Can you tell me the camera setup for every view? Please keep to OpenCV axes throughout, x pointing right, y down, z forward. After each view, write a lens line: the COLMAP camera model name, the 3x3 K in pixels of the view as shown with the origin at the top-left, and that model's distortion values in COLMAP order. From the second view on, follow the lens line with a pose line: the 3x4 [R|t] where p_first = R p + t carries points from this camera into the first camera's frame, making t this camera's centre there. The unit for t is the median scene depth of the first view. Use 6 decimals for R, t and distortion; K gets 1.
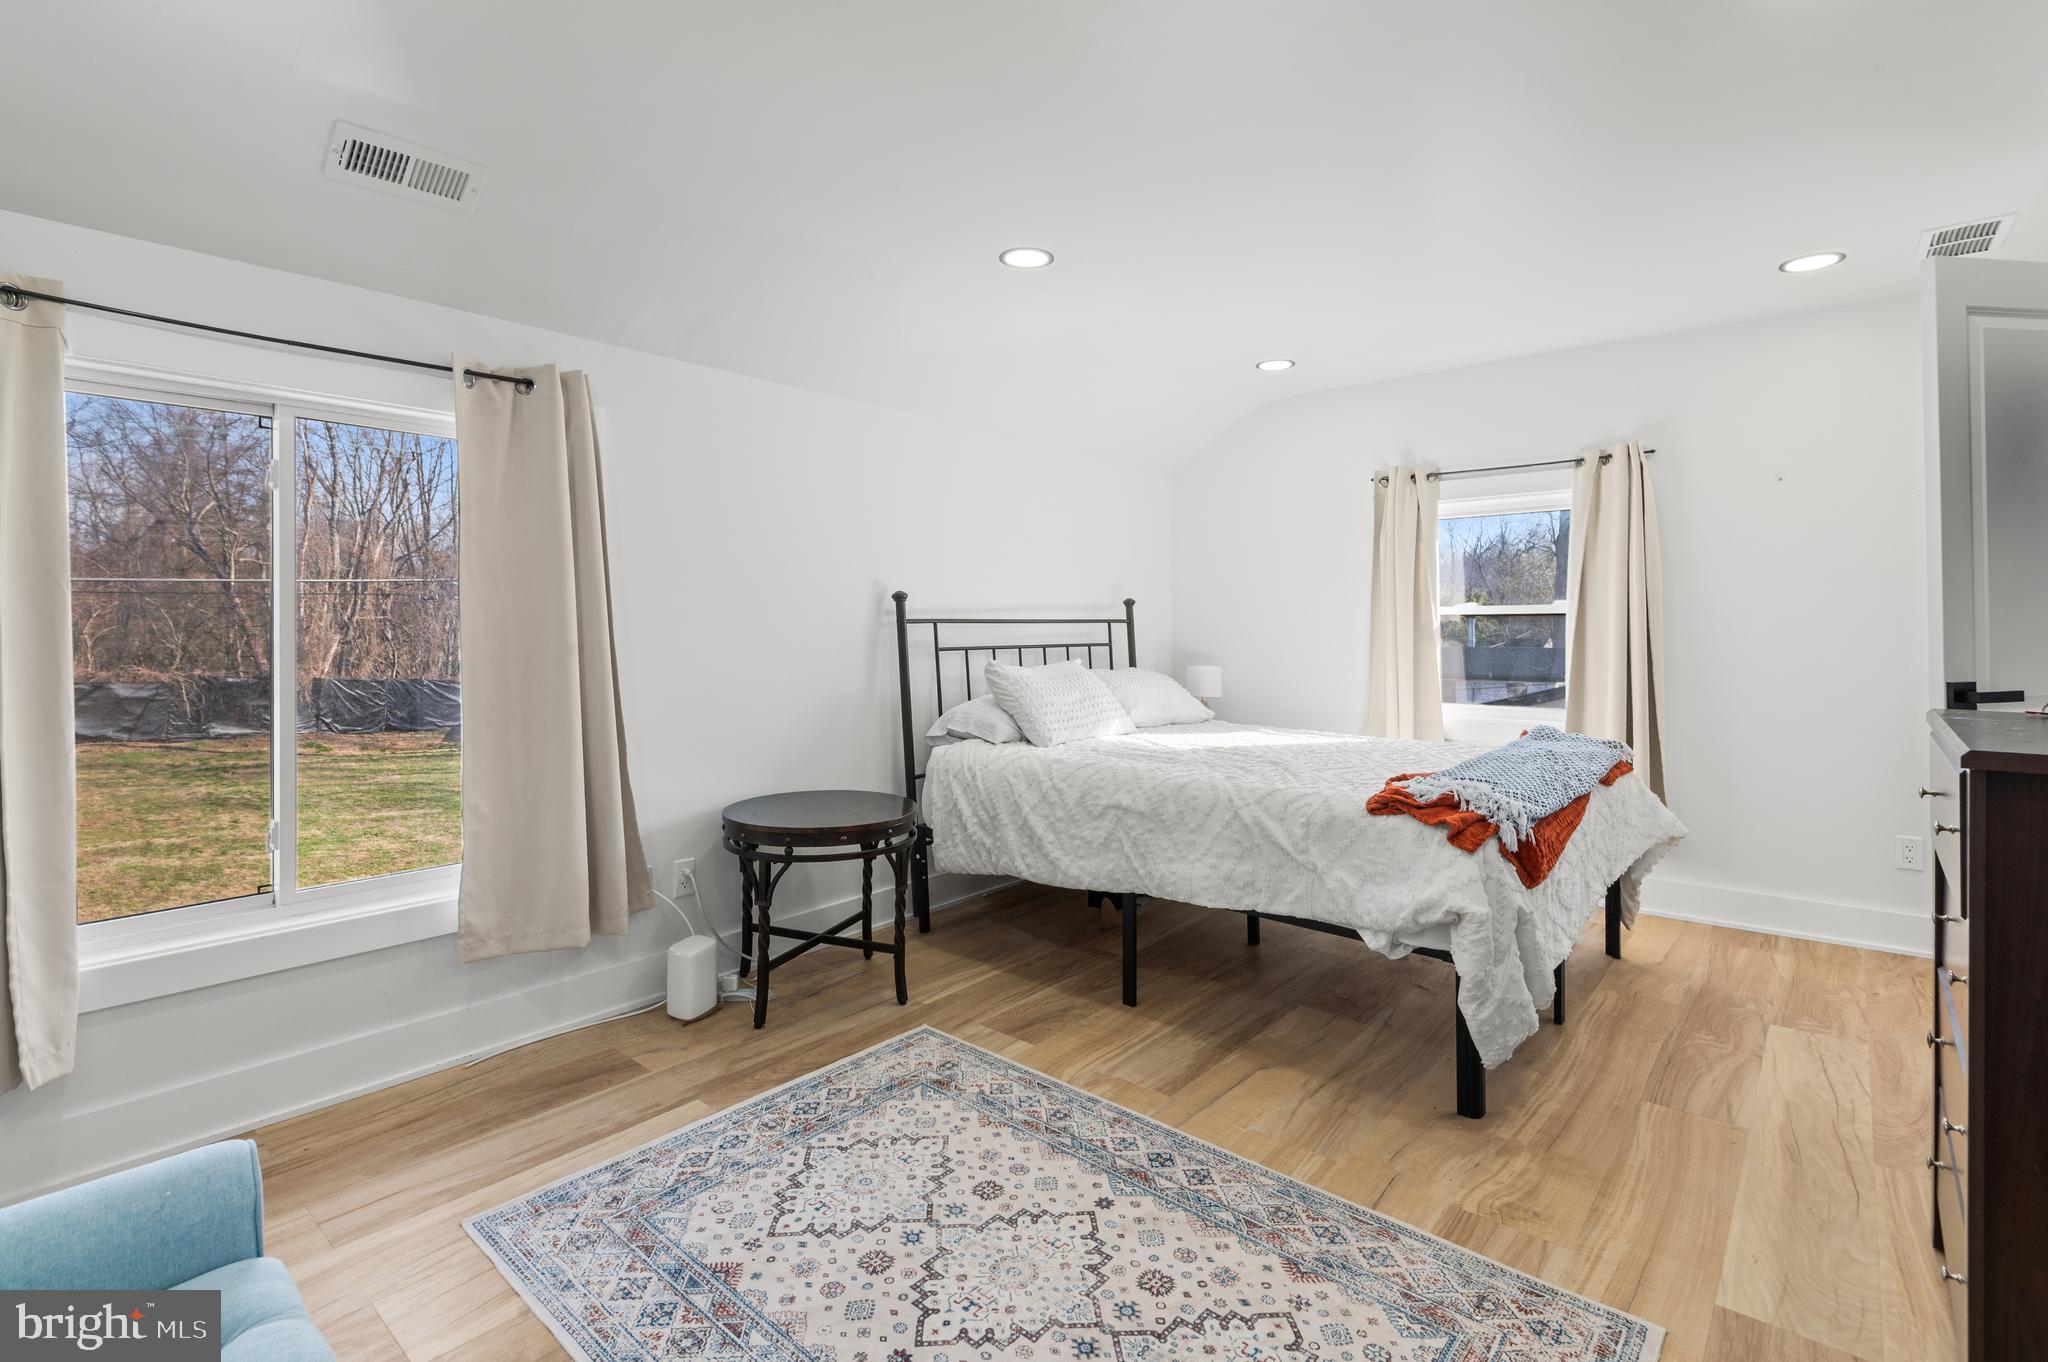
lens RADIAL K [[961.8, 0, 1019.9], [0, 961.8, 622.3], [0, 0, 1]] dist [0.018252, -0.020897]
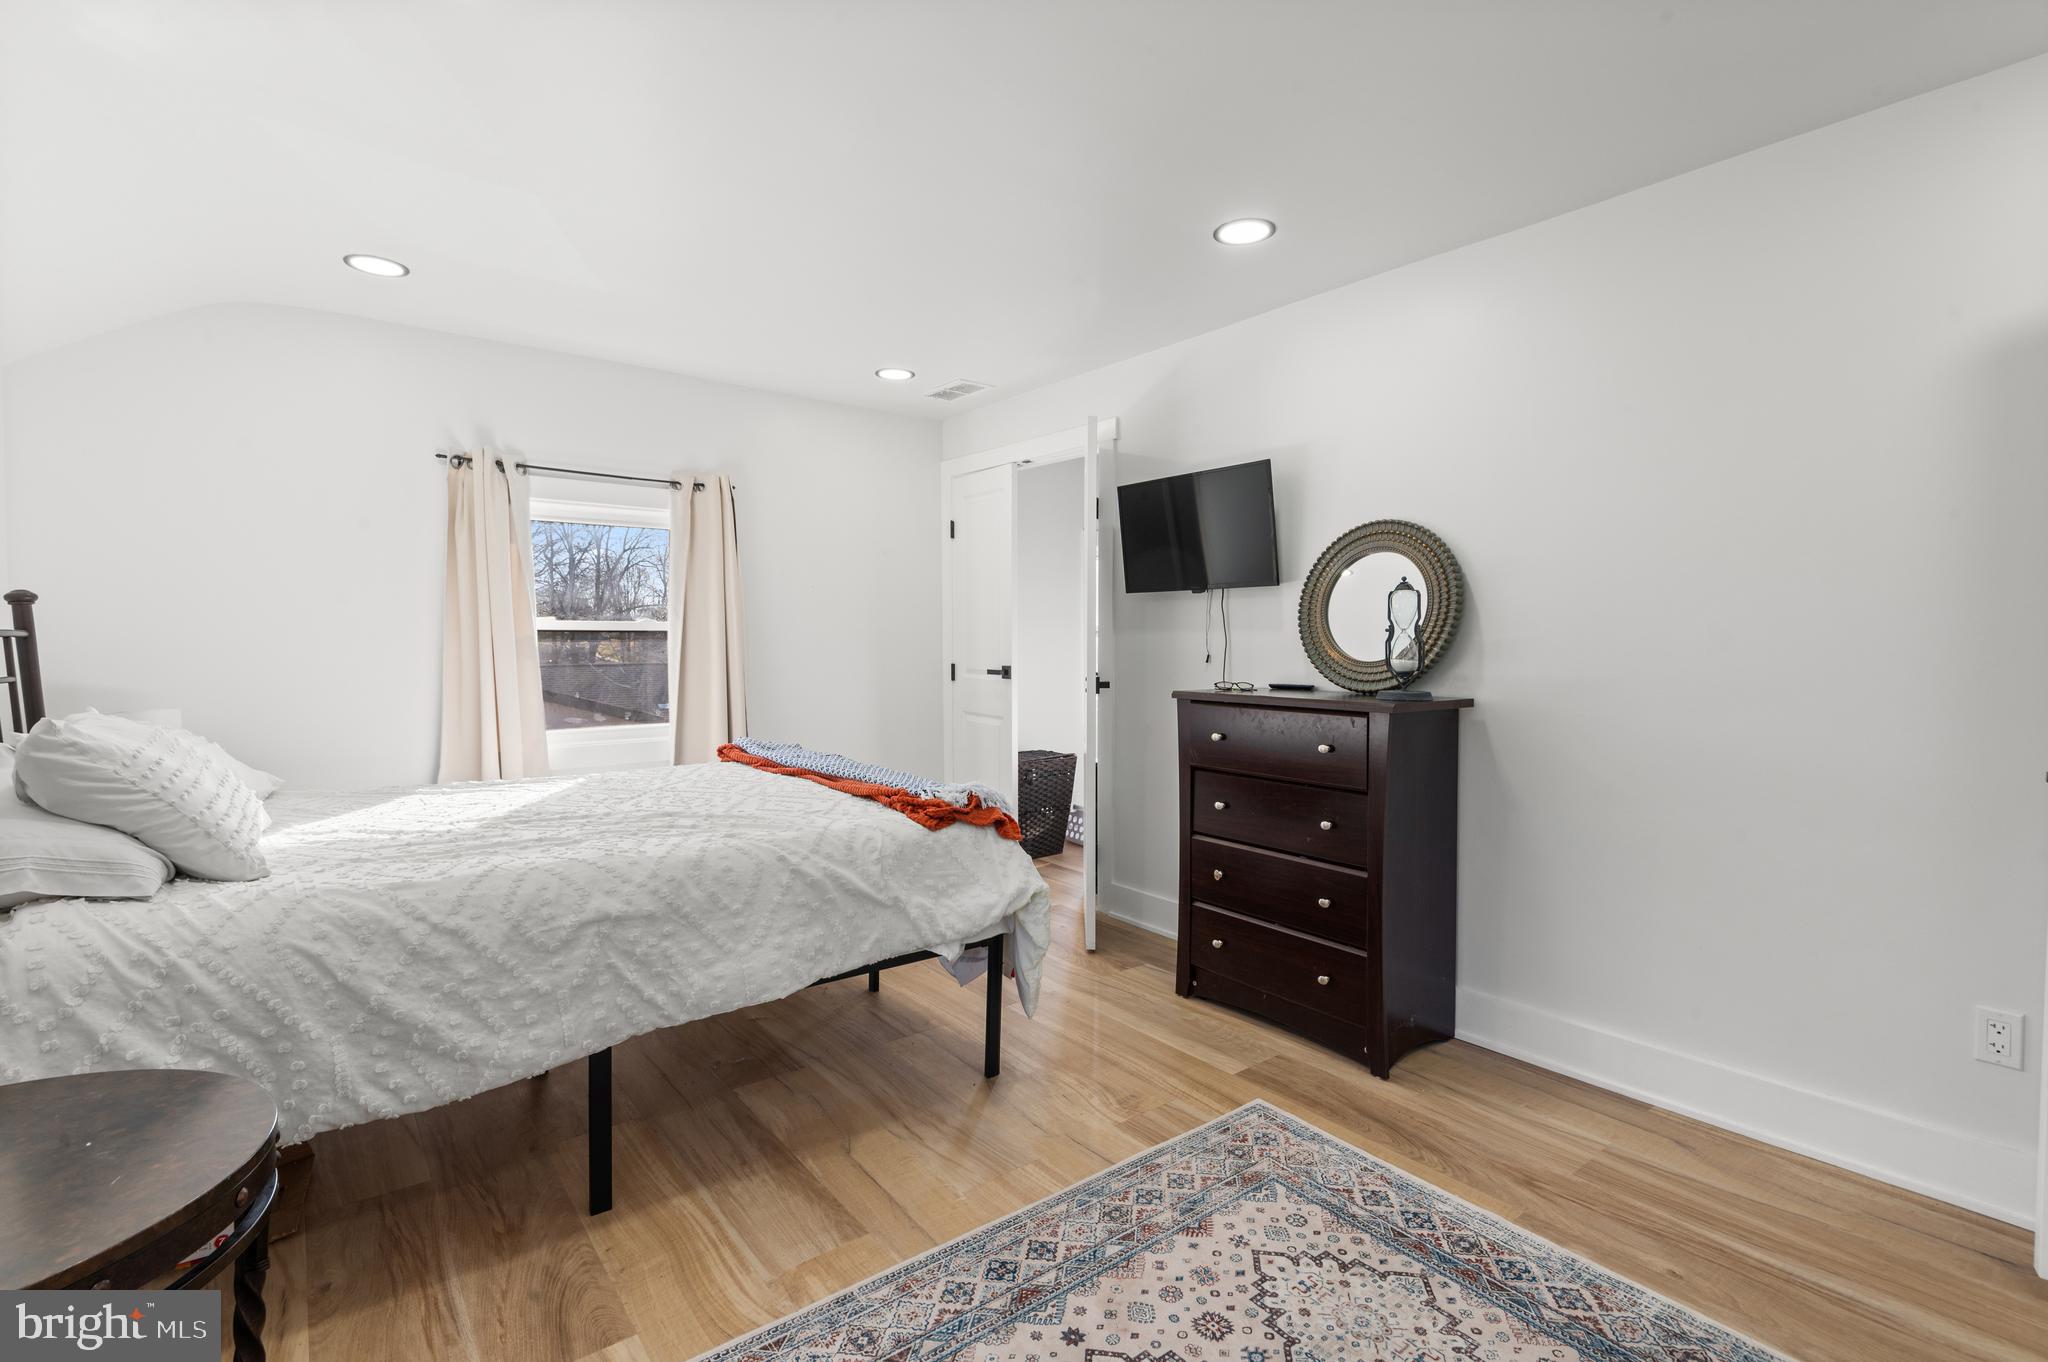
lens RADIAL K [[940.1, 0, 1031.2], [0, 940.1, 663.0], [0, 0, 1]] dist [0.029559, -0.018701]
pose [[0.178817, -0.022279, 0.983630, -0.555908], [-0.003724, 0.999721, 0.023320, 0.000478], [-0.983875, -0.007833, 0.178684, 0.696376]]
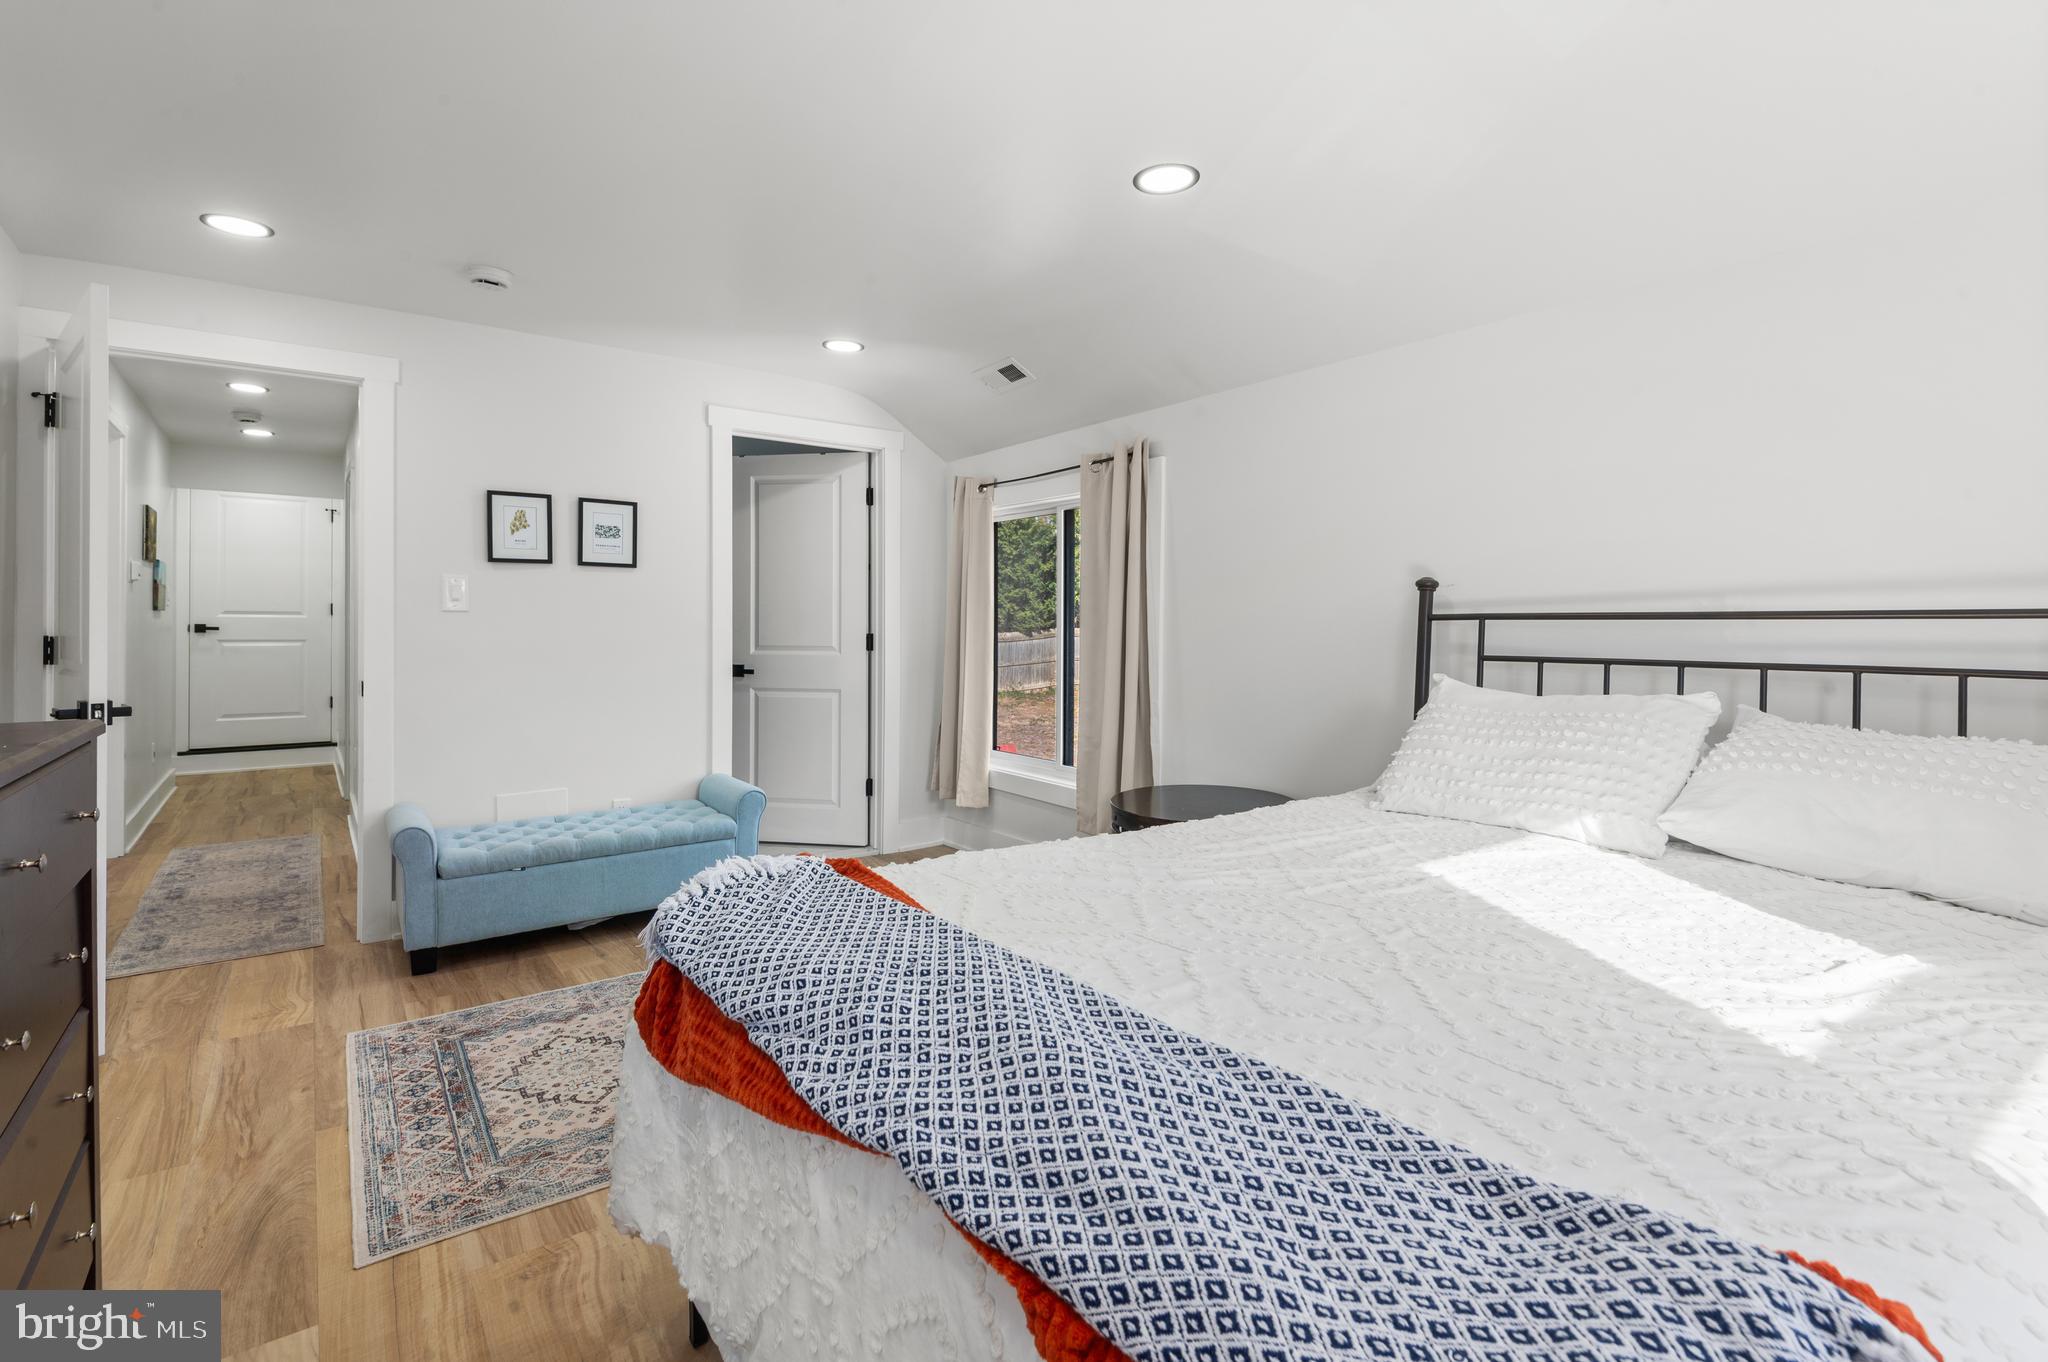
lens RADIAL K [[940.1, 0, 1031.2], [0, 940.1, 663.0], [0, 0, 1]] dist [0.029559, -0.018701]
pose [[-0.207020, 0.038554, -0.977577, 0.980133], [0.003293, 0.999245, 0.038711, 0.006873], [0.978331, 0.004795, -0.206990, 1.257106]]
